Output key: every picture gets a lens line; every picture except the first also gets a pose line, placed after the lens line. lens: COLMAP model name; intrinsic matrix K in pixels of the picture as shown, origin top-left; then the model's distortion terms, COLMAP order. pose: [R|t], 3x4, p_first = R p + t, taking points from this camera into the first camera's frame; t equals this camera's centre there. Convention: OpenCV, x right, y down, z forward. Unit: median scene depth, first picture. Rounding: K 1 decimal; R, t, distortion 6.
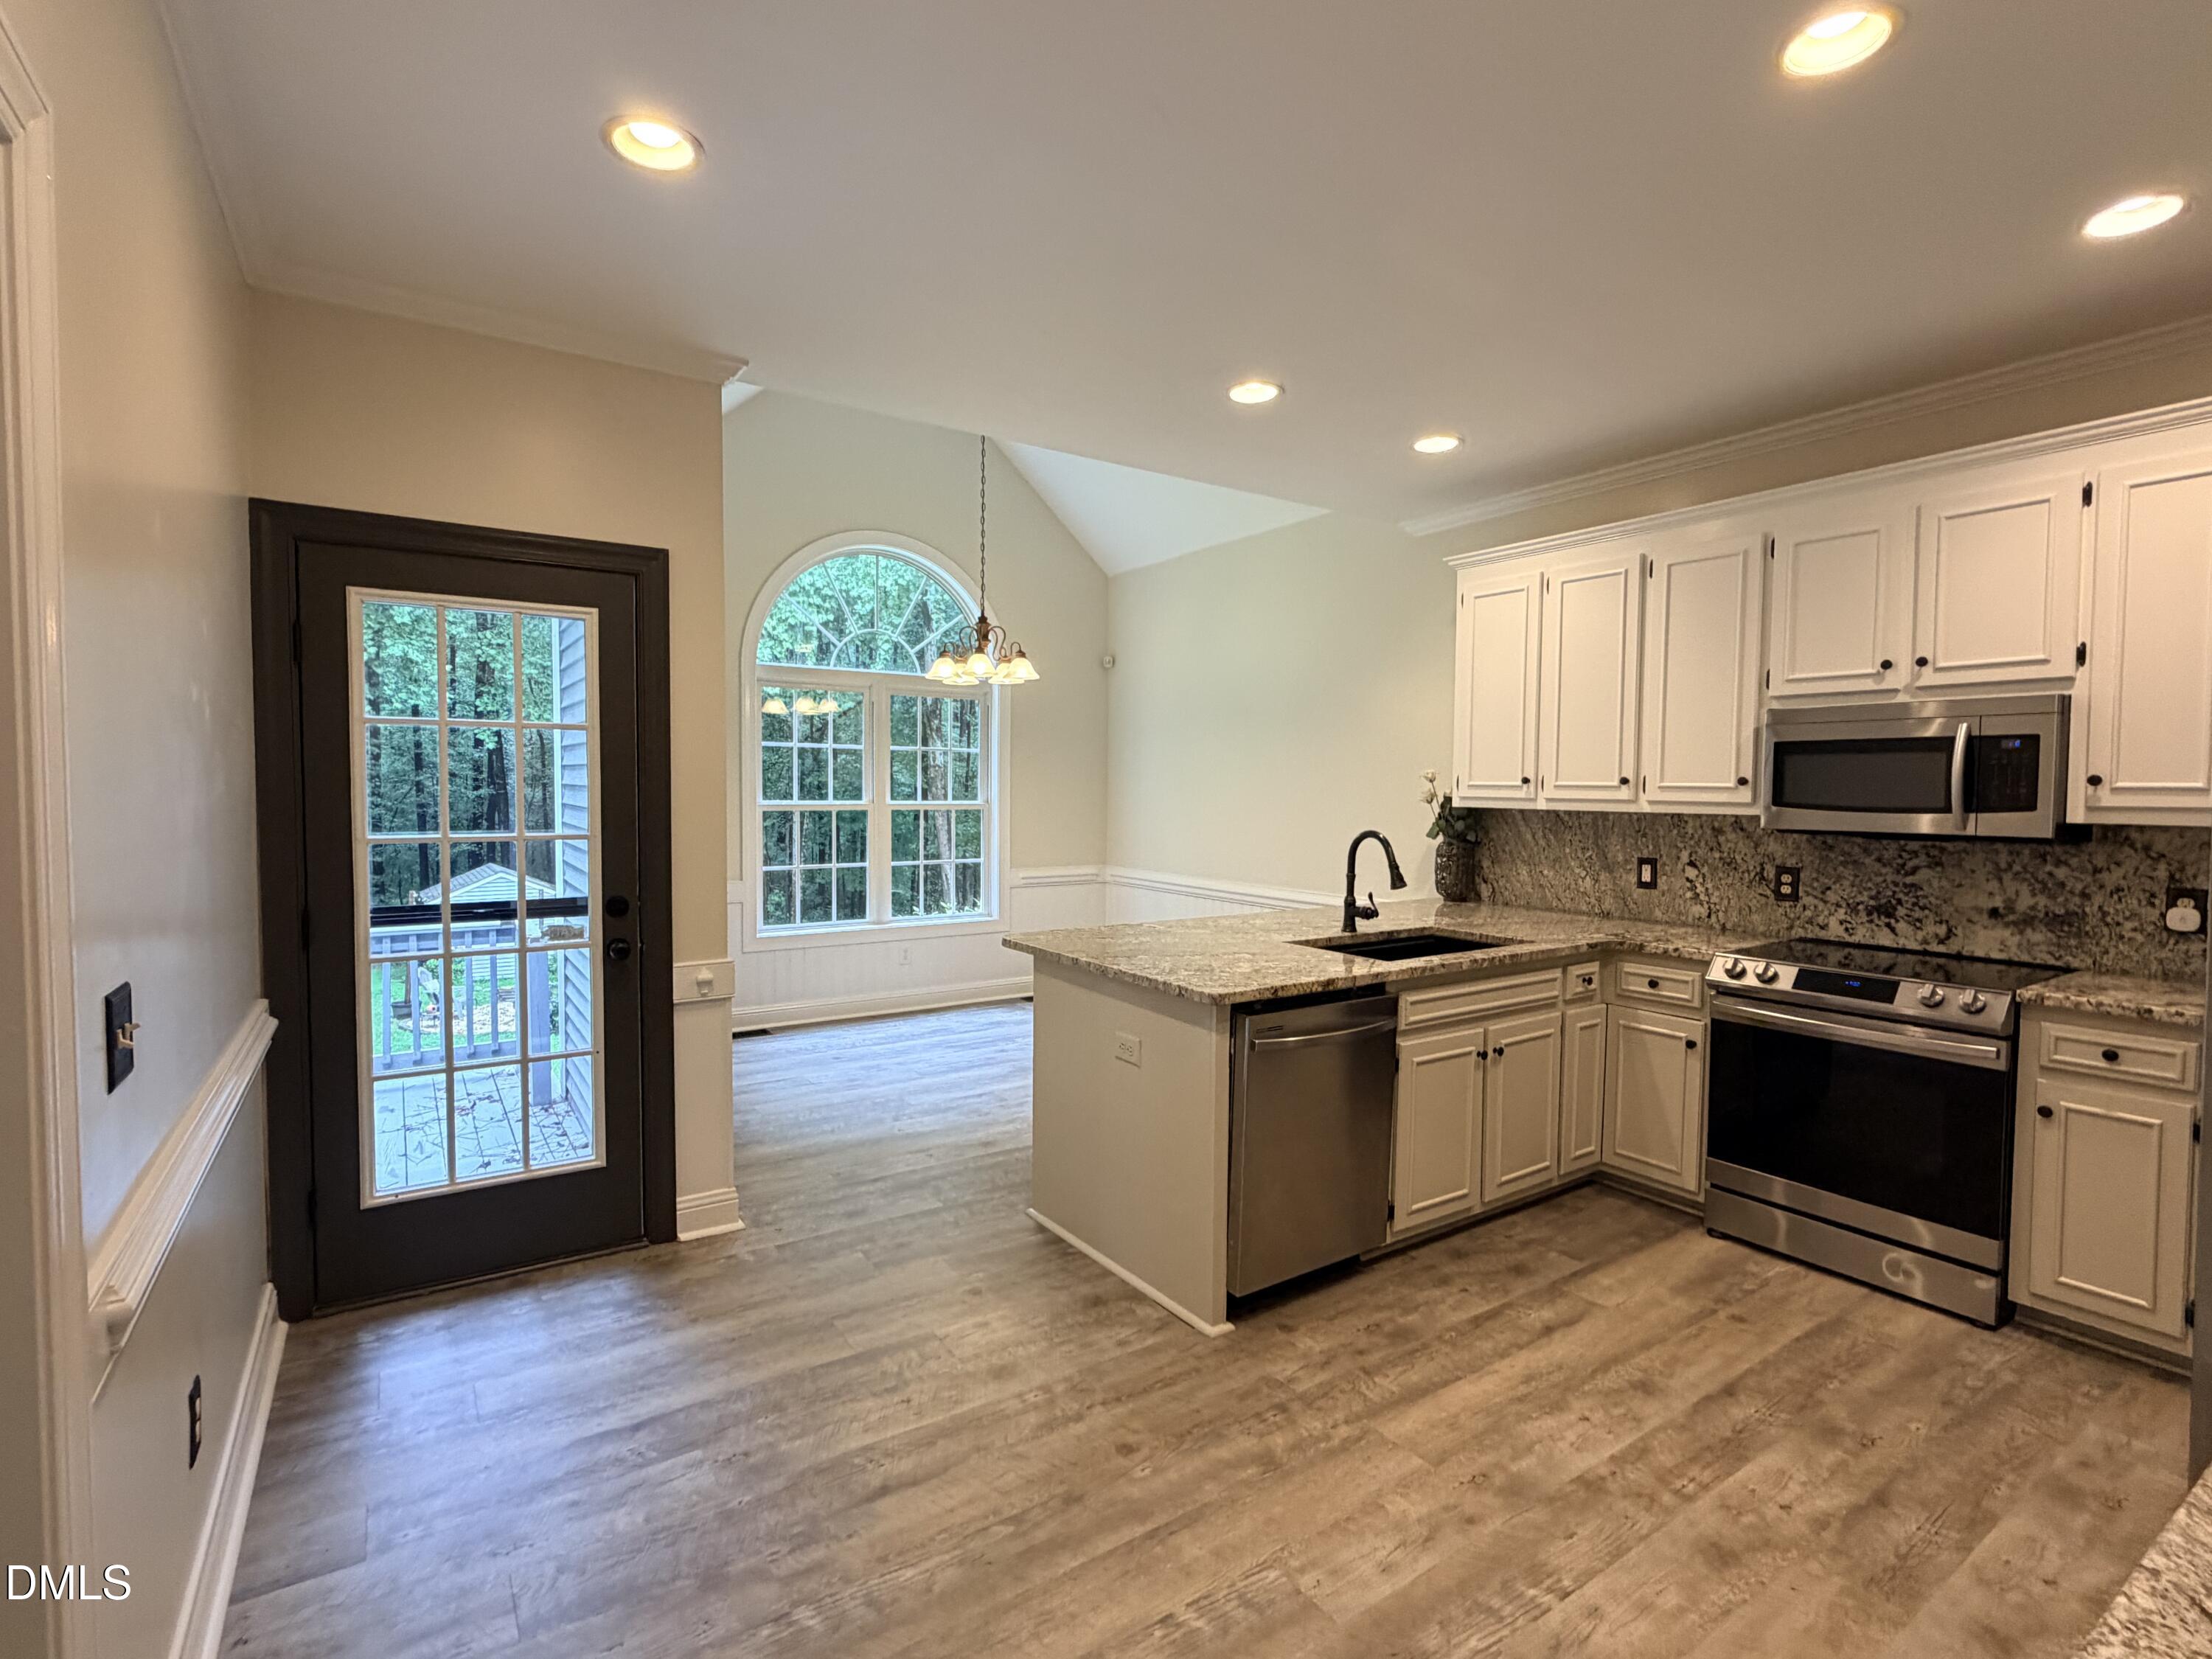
lens RADIAL K [[1048.6, 0, 1099.3], [0, 1048.6, 829.7], [0, 0, 1]] dist [-0.001509, -0.000052]
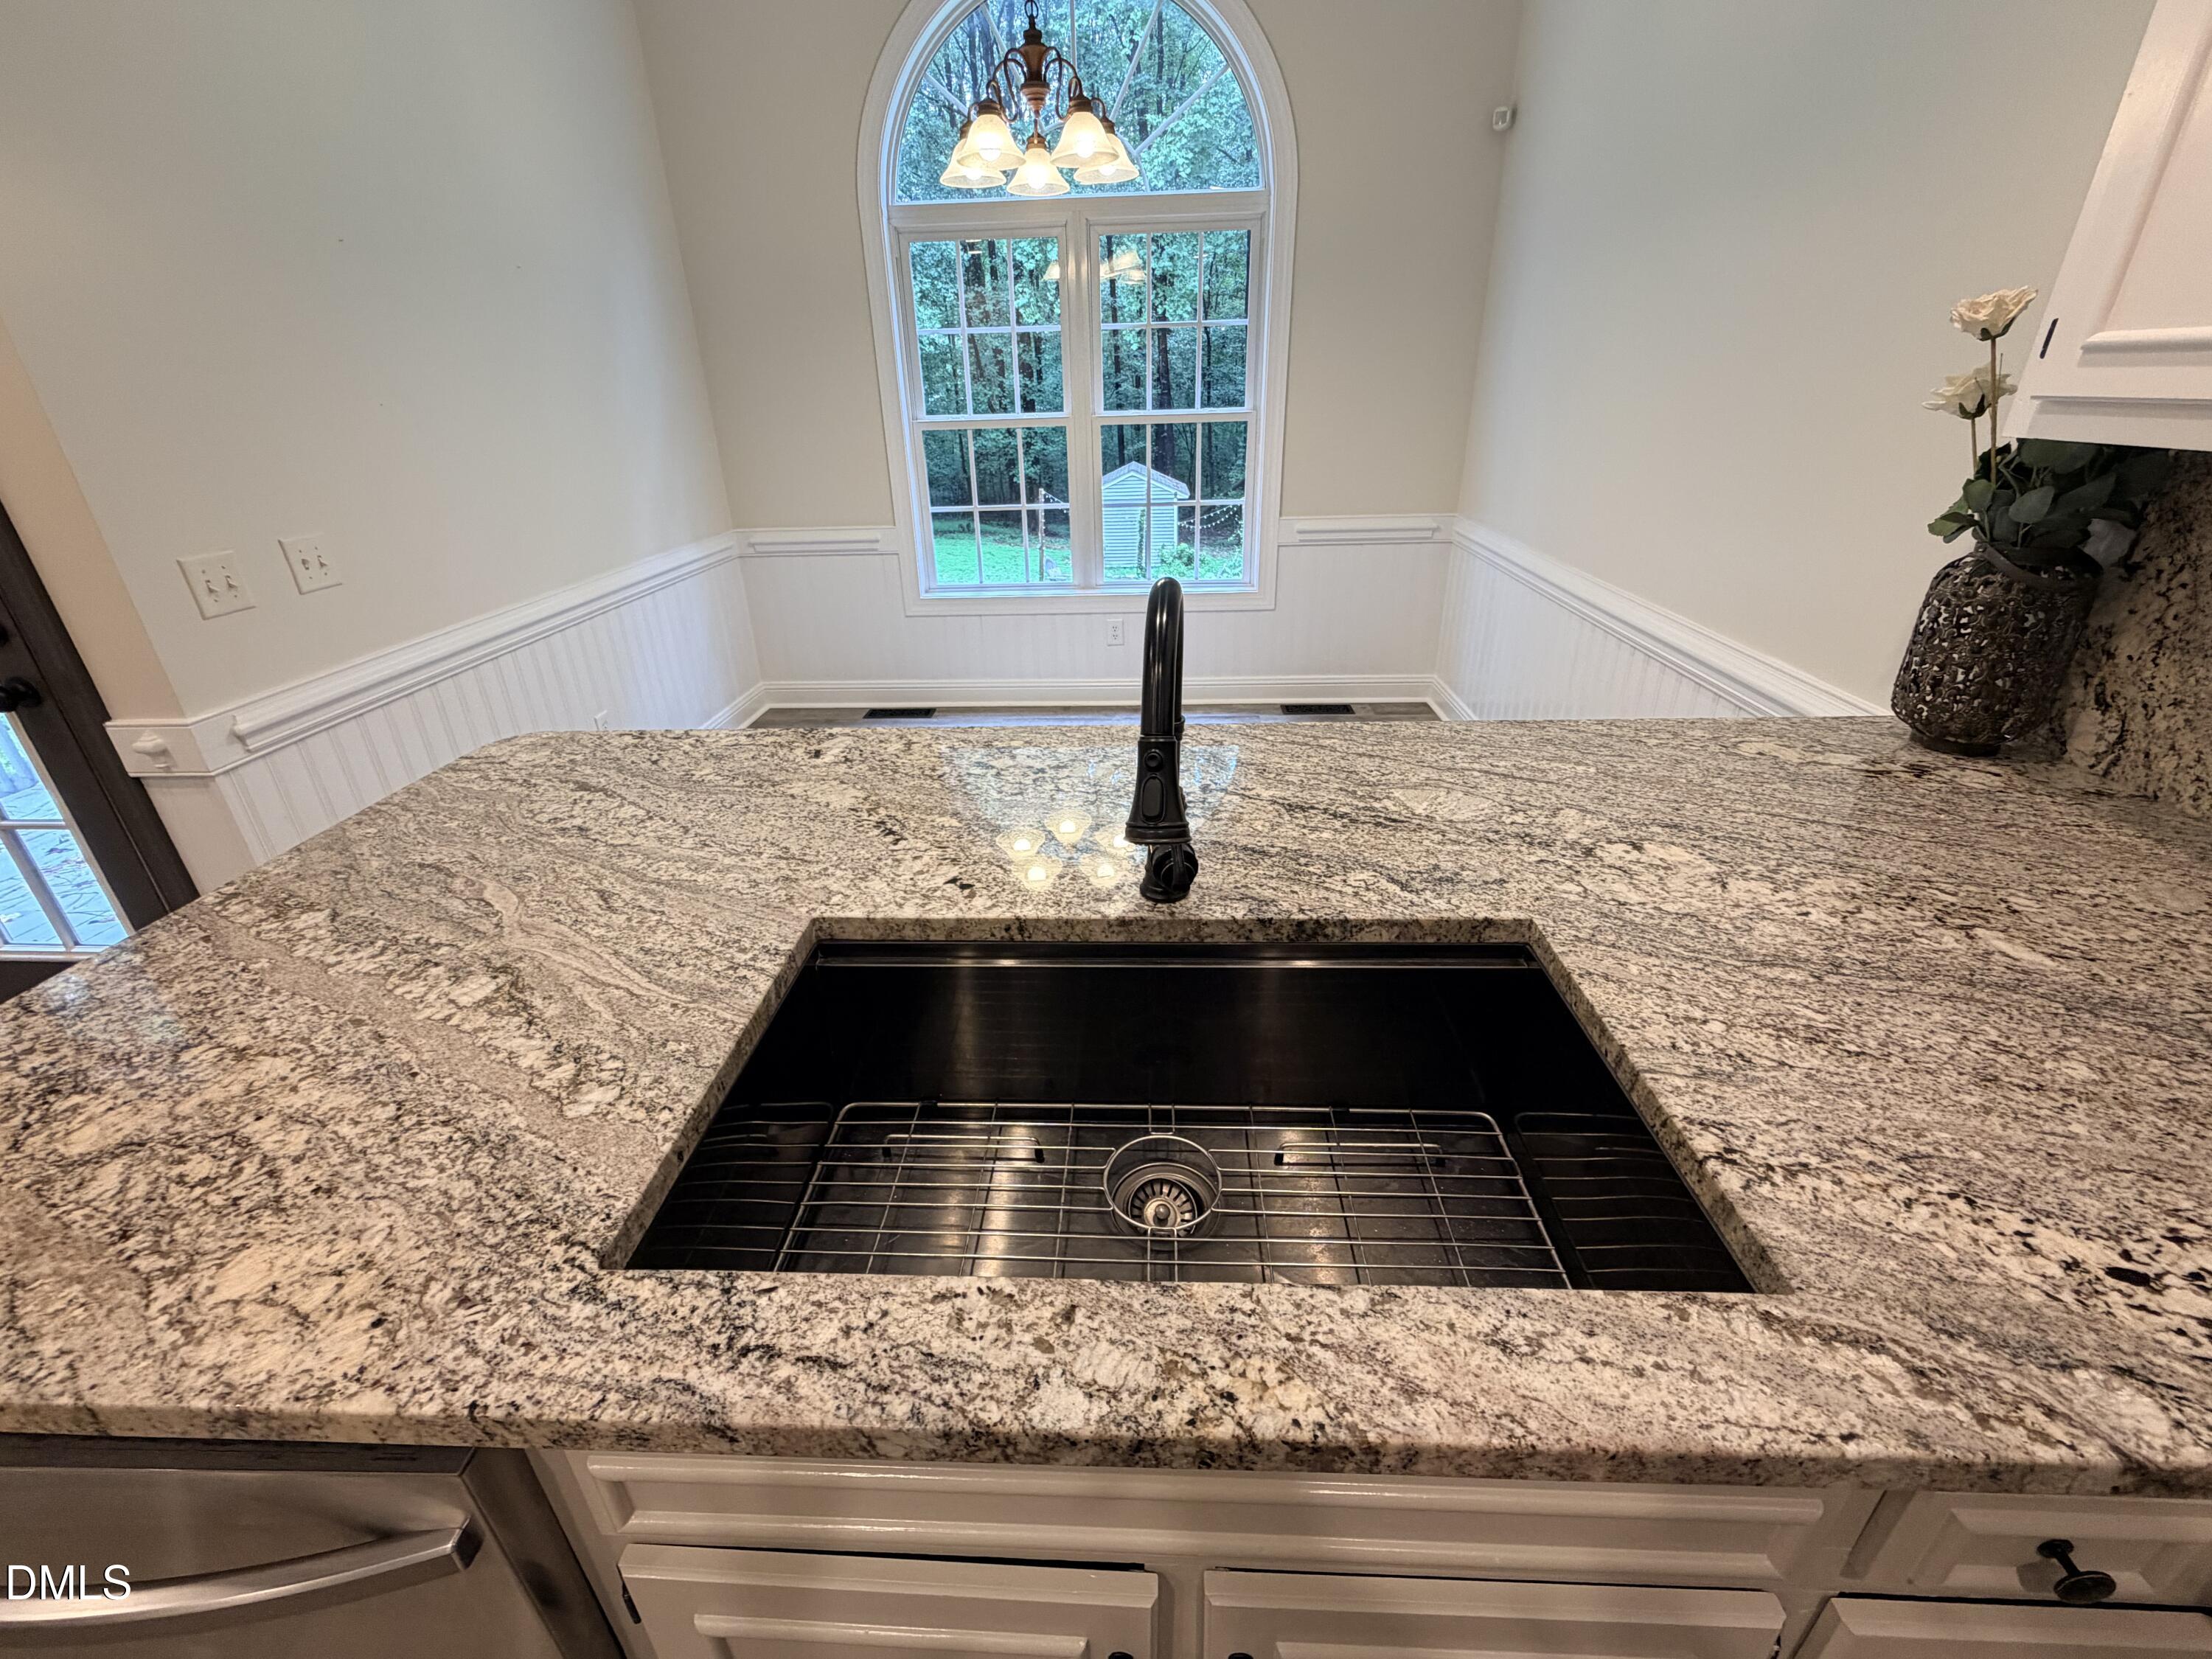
lens RADIAL K [[921.5, 0, 1106.0], [0, 921.5, 829.5], [0, 0, 1]] dist [0.001698, 0.000120]
pose [[0.801721, 0.233711, -0.550112, 0.439675], [0.007008, 0.916644, 0.399643, -0.037081], [0.597657, -0.324258, 0.733255, 0.937432]]
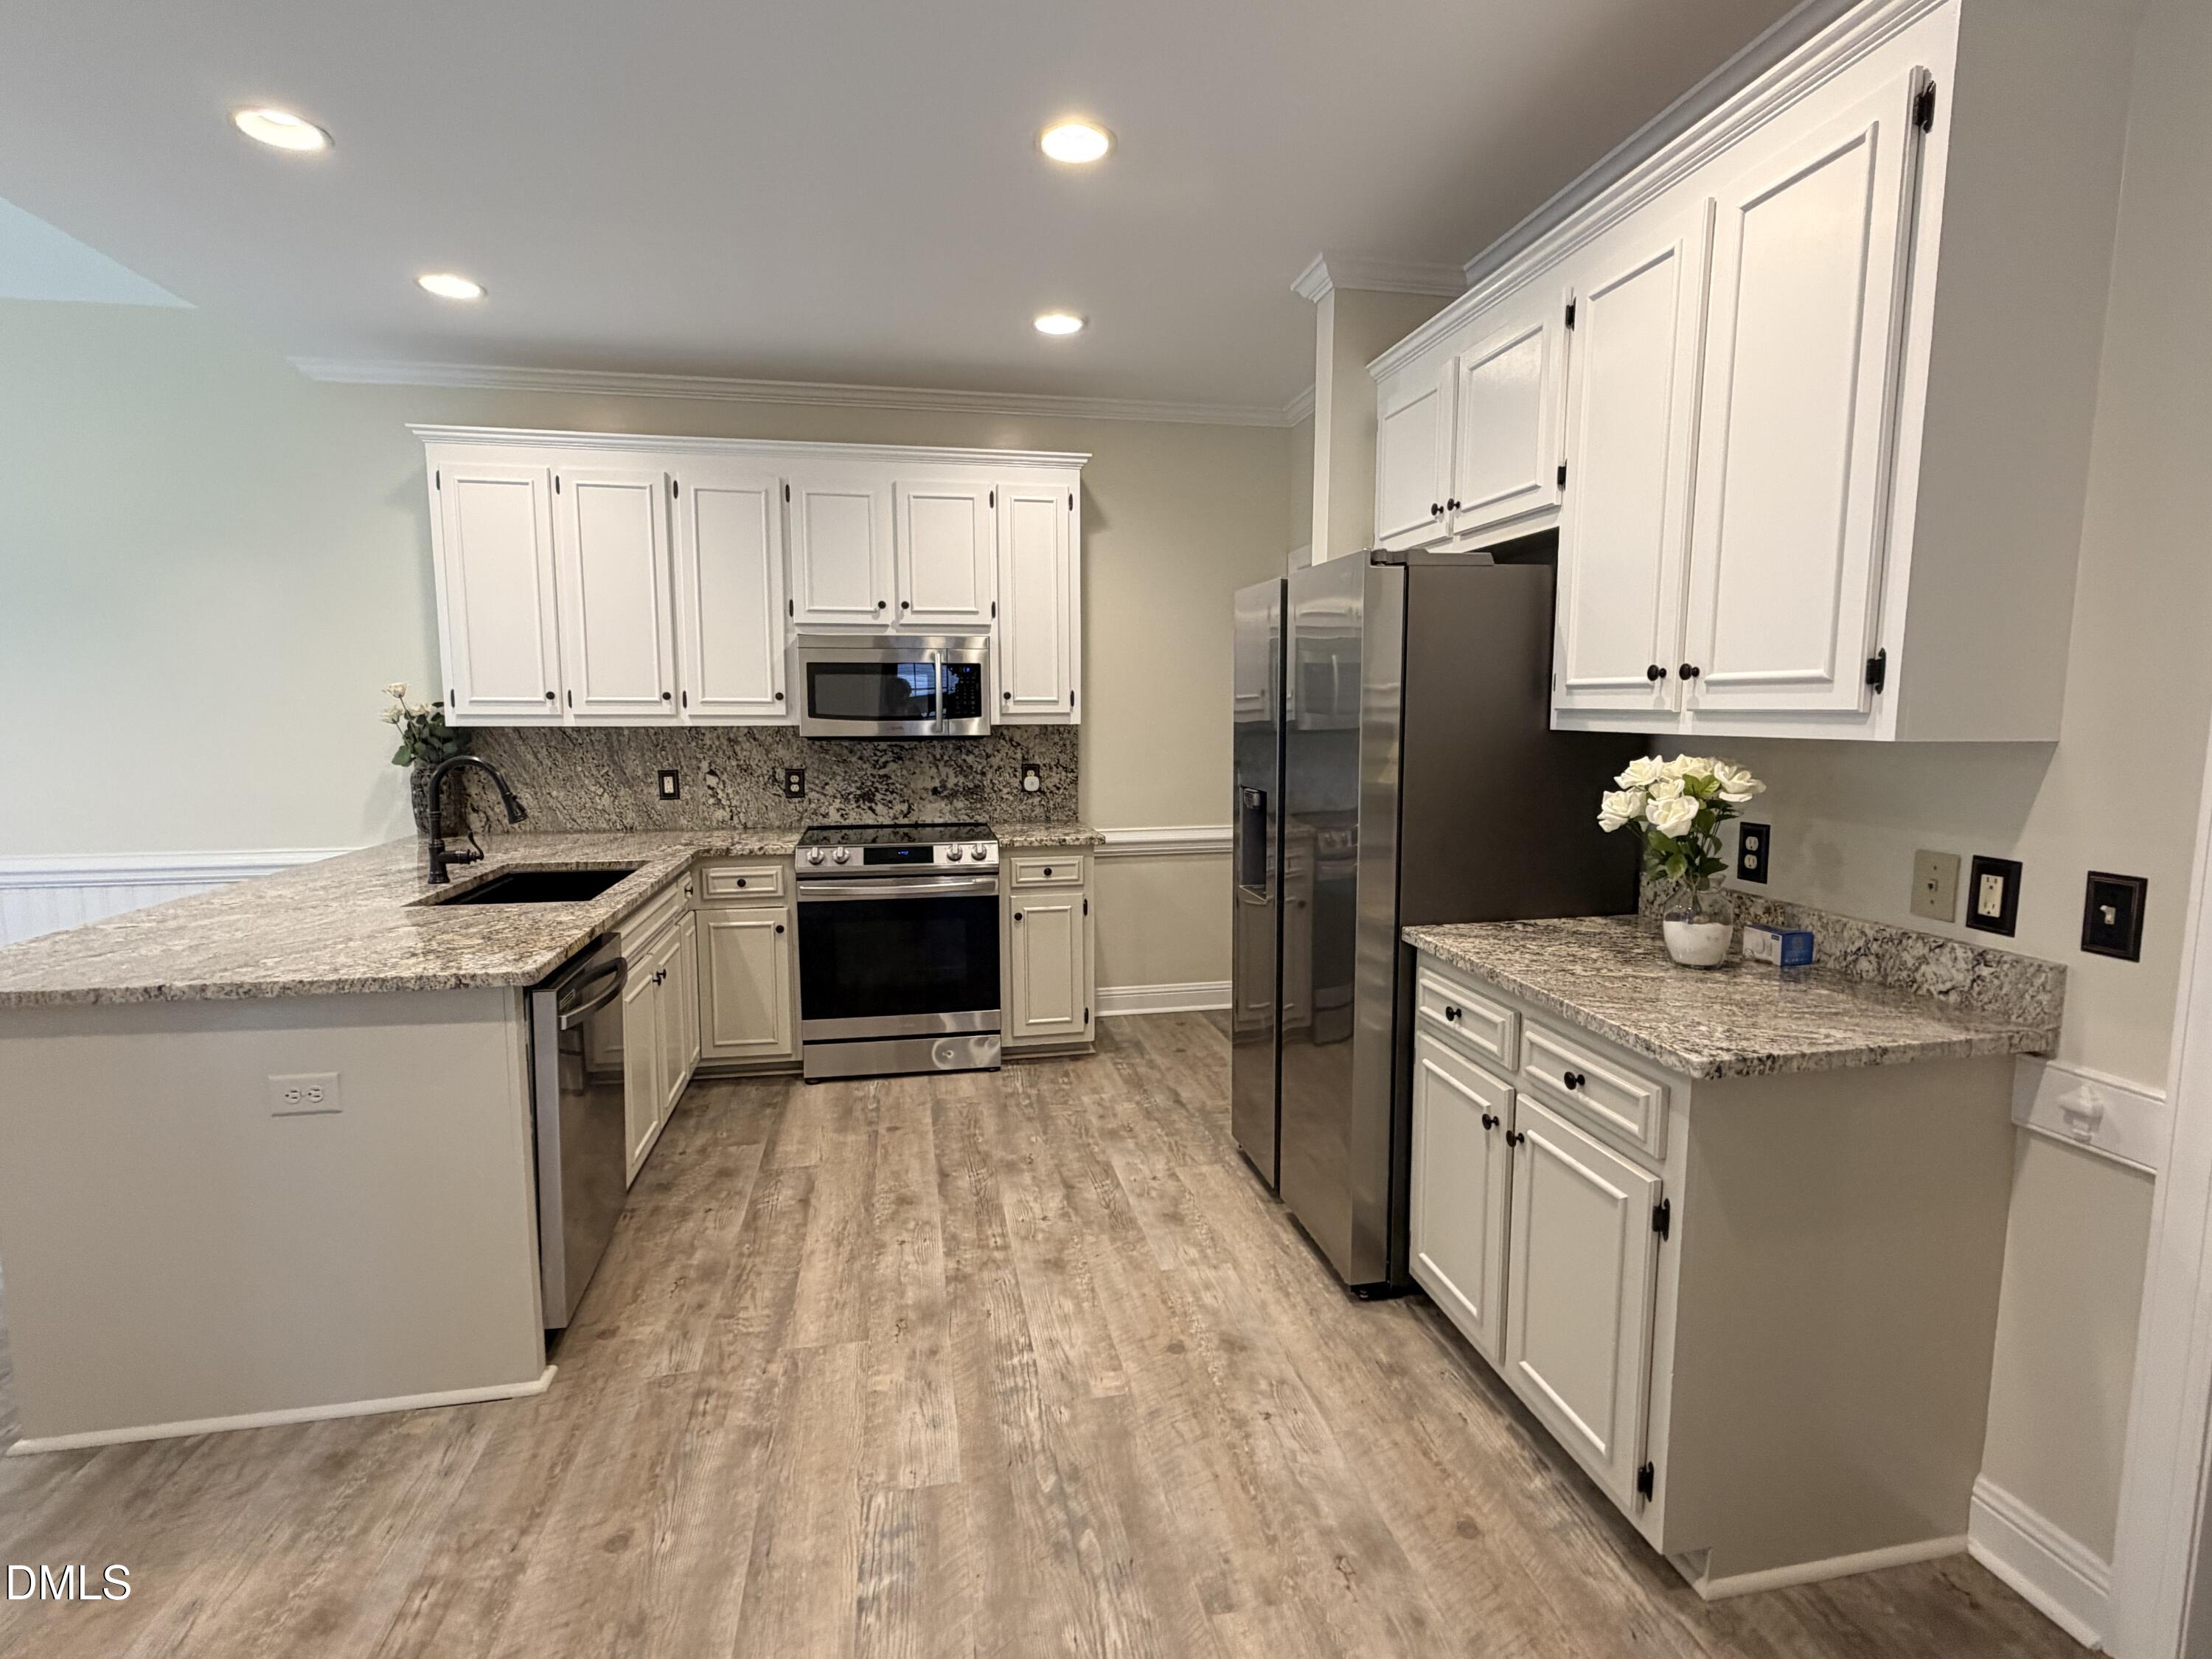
lens RADIAL K [[1048.6, 0, 1099.3], [0, 1048.6, 829.7], [0, 0, 1]] dist [-0.001509, -0.000052]
pose [[0.392101, -0.116266, 0.912545, -0.350887], [0.042637, 0.993212, 0.108223, -0.011598], [-0.918933, -0.003527, 0.394397, 0.250527]]
